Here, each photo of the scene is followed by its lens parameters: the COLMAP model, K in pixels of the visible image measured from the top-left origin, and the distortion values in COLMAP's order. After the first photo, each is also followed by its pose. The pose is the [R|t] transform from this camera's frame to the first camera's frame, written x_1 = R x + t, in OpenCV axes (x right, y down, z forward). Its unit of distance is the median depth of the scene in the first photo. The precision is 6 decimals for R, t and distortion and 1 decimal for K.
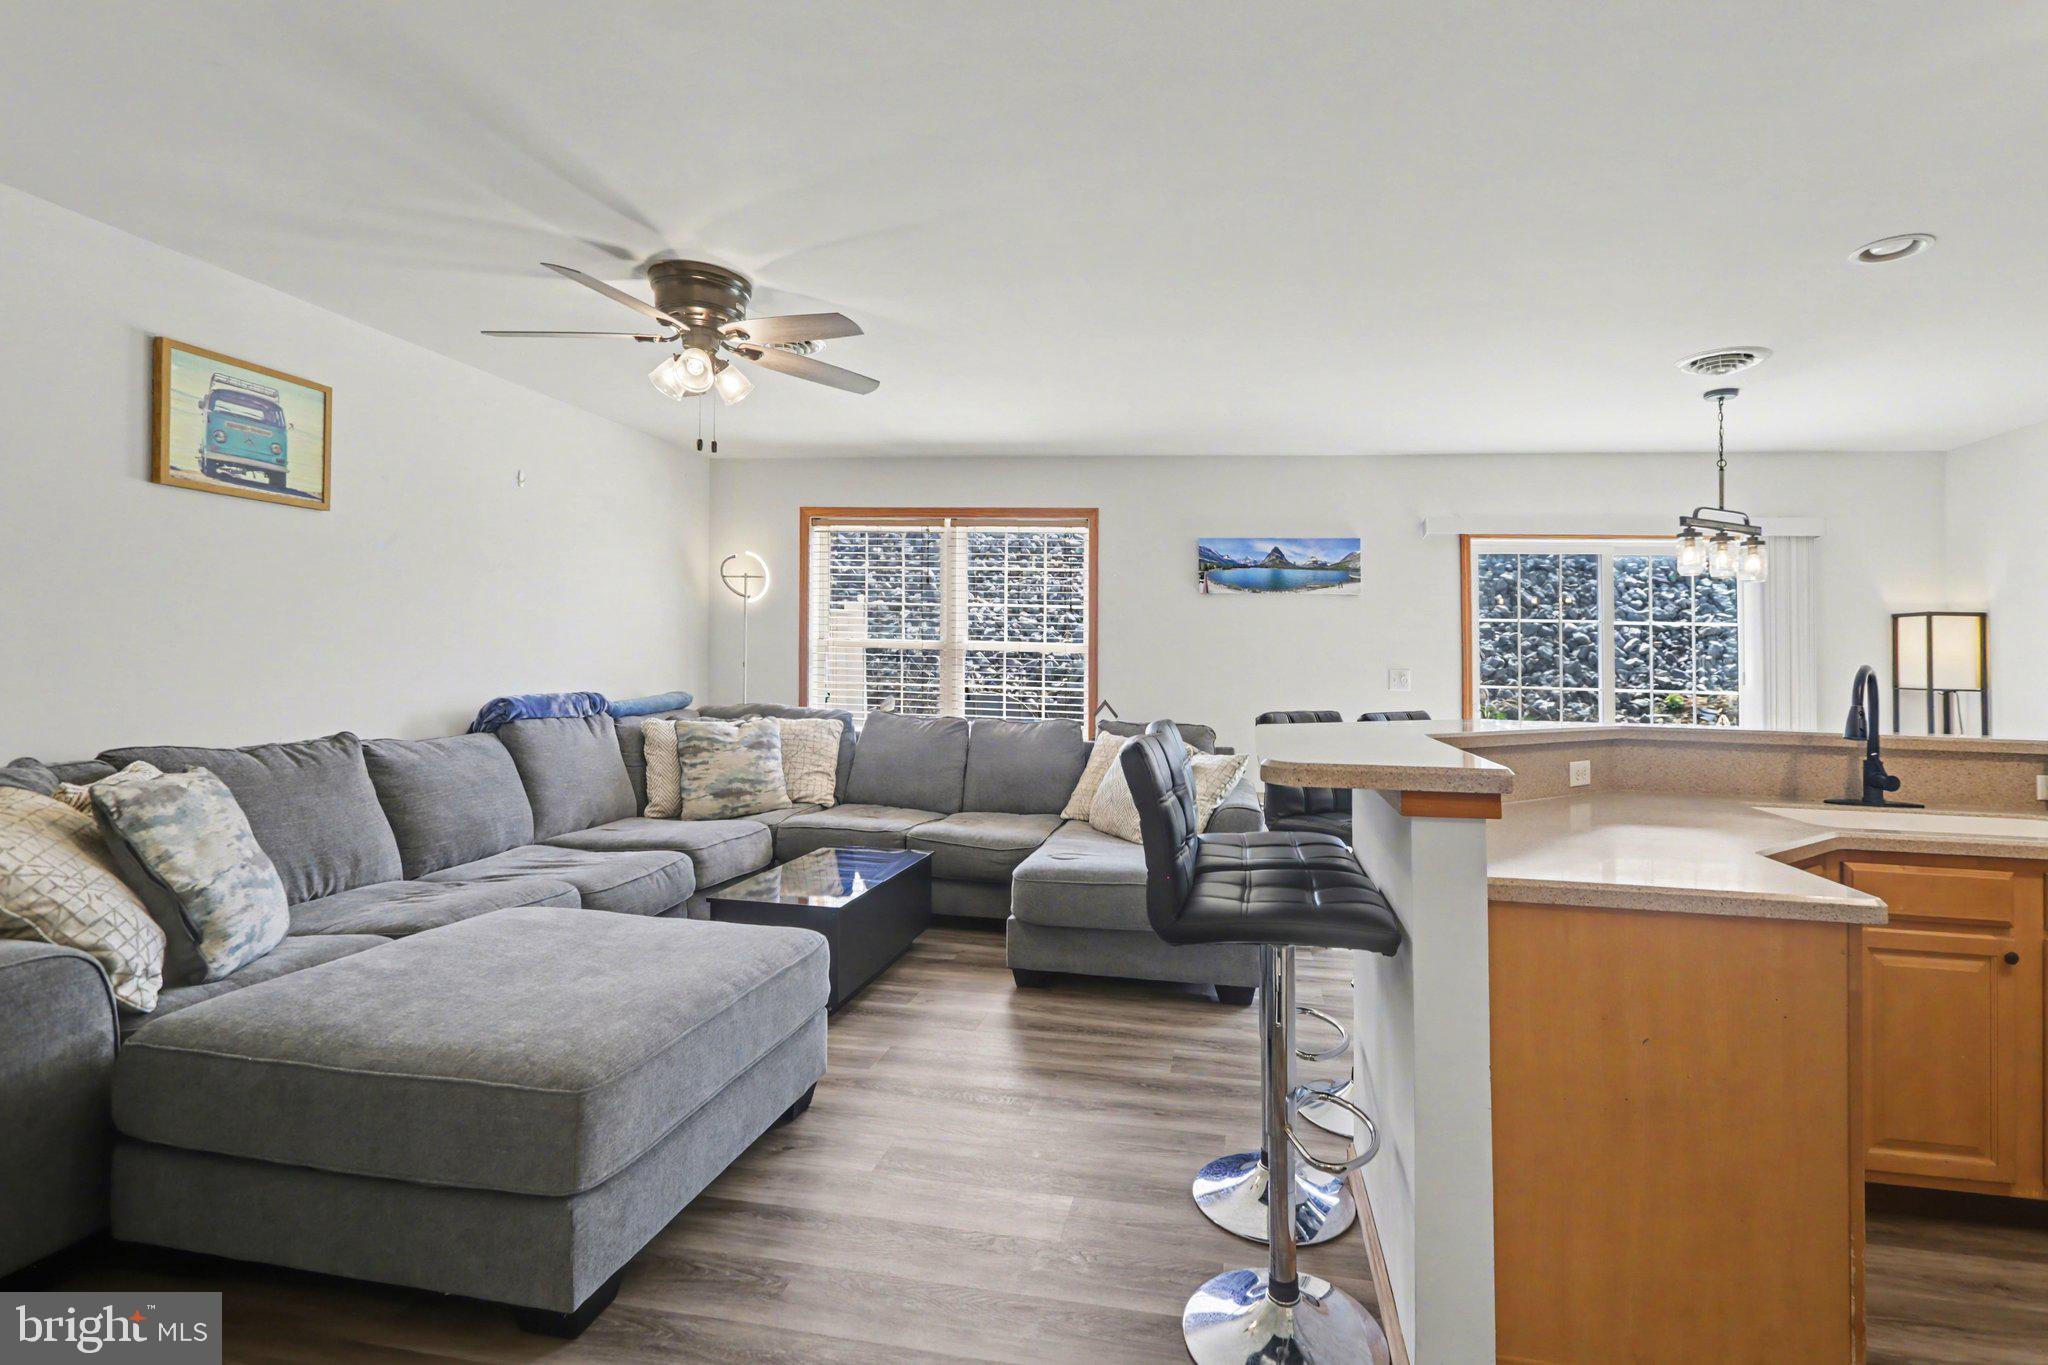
lens RADIAL K [[950.6, 0, 1036.3], [0, 950.6, 700.5], [0, 0, 1]] dist [-0.000135, 0.000540]
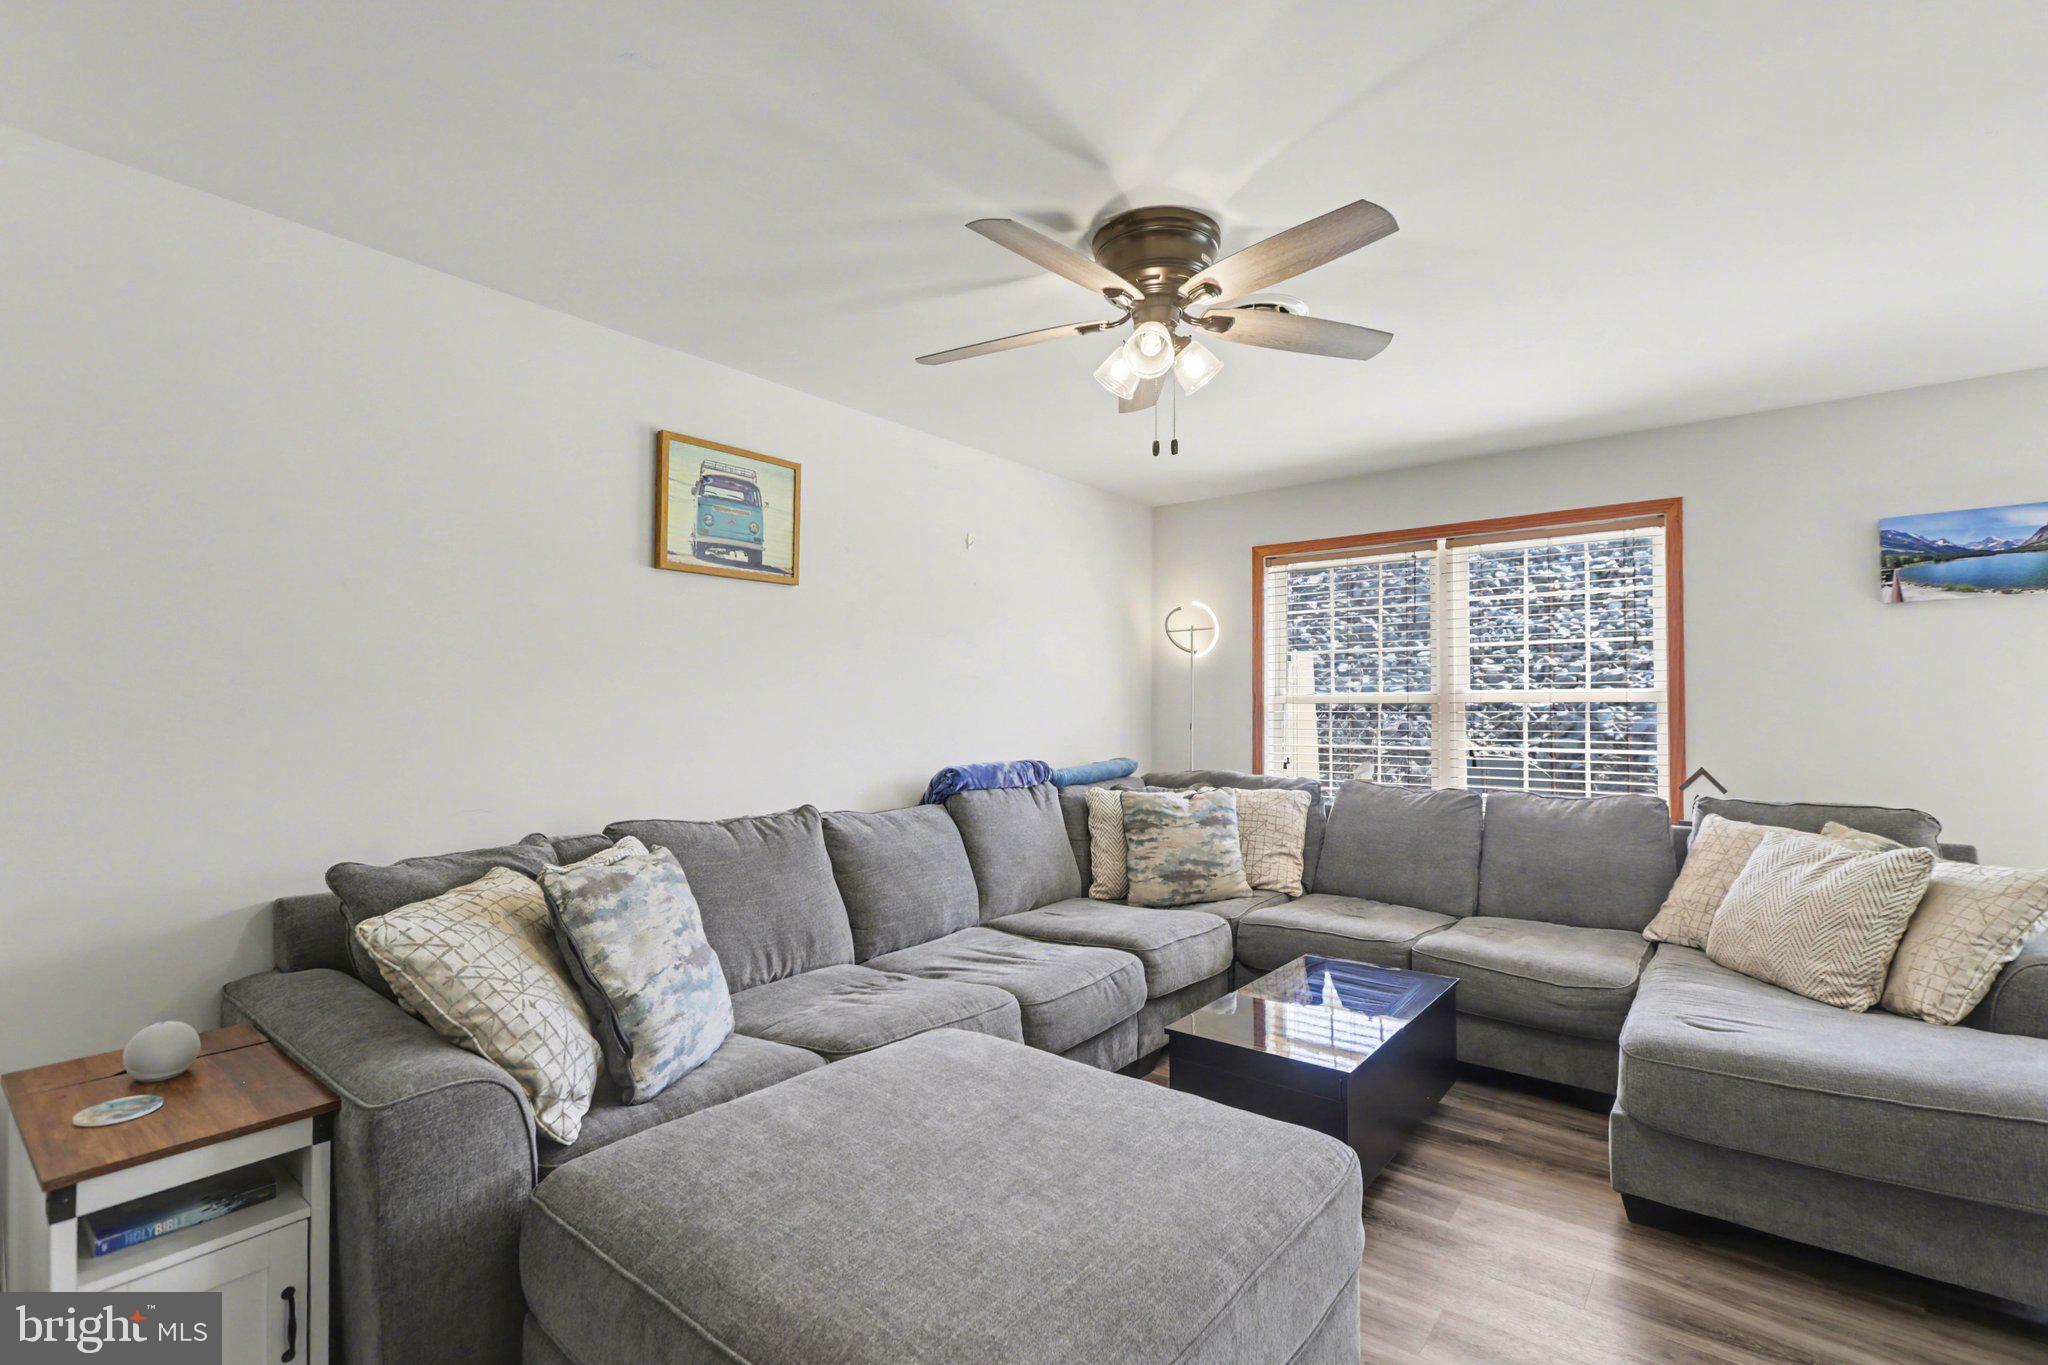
lens RADIAL K [[884.3, 0, 977.2], [0, 884.3, 740.5], [0, 0, 1]] dist [-0.003582, -0.000275]
pose [[0.871652, -0.011197, -0.489997, -0.113119], [0.002597, 0.999830, -0.018228, -0.015502], [0.490118, 0.014616, 0.871534, 0.263138]]
